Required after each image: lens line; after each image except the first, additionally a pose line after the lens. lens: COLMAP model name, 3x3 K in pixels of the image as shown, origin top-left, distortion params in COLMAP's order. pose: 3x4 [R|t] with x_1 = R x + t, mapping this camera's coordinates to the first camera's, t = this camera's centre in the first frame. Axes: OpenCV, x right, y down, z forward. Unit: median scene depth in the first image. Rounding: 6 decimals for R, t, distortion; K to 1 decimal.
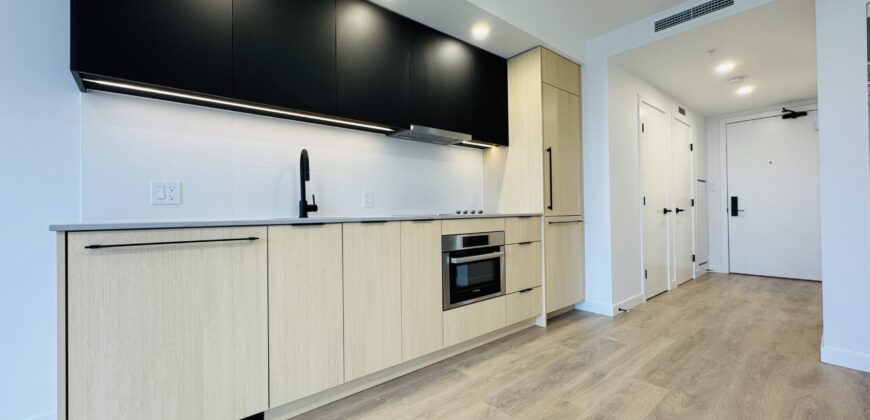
lens RADIAL K [[348.2, 0, 433.3], [0, 348.2, 209.8], [0, 0, 1]] dist [-0.004421, 0.000182]
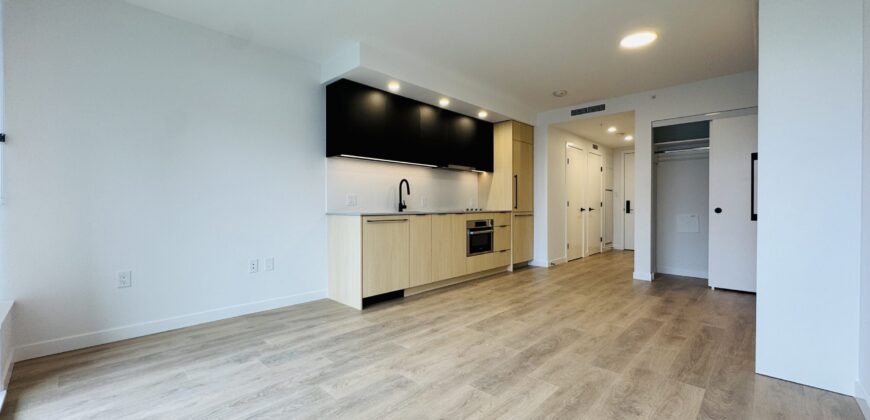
lens RADIAL K [[348.2, 0, 433.4], [0, 348.2, 209.9], [0, 0, 1]] dist [-0.004421, 0.000182]
pose [[0.993732, 0.012289, 0.111110, -0.321735], [-0.014225, 0.999760, 0.016645, -0.018860], [-0.110879, -0.018121, 0.993669, -0.833659]]
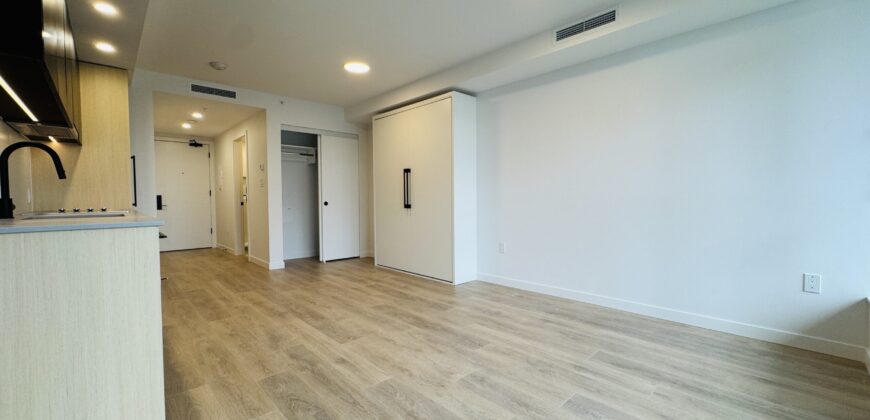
lens RADIAL K [[348.2, 0, 438.4], [0, 348.2, 207.9], [0, 0, 1]] dist [-0.004421, 0.000182]
pose [[-0.063672, -0.013001, 0.997886, -1.006022], [0.002102, 0.999911, 0.013161, -0.008633], [-0.997969, 0.002935, -0.063639, 0.003979]]
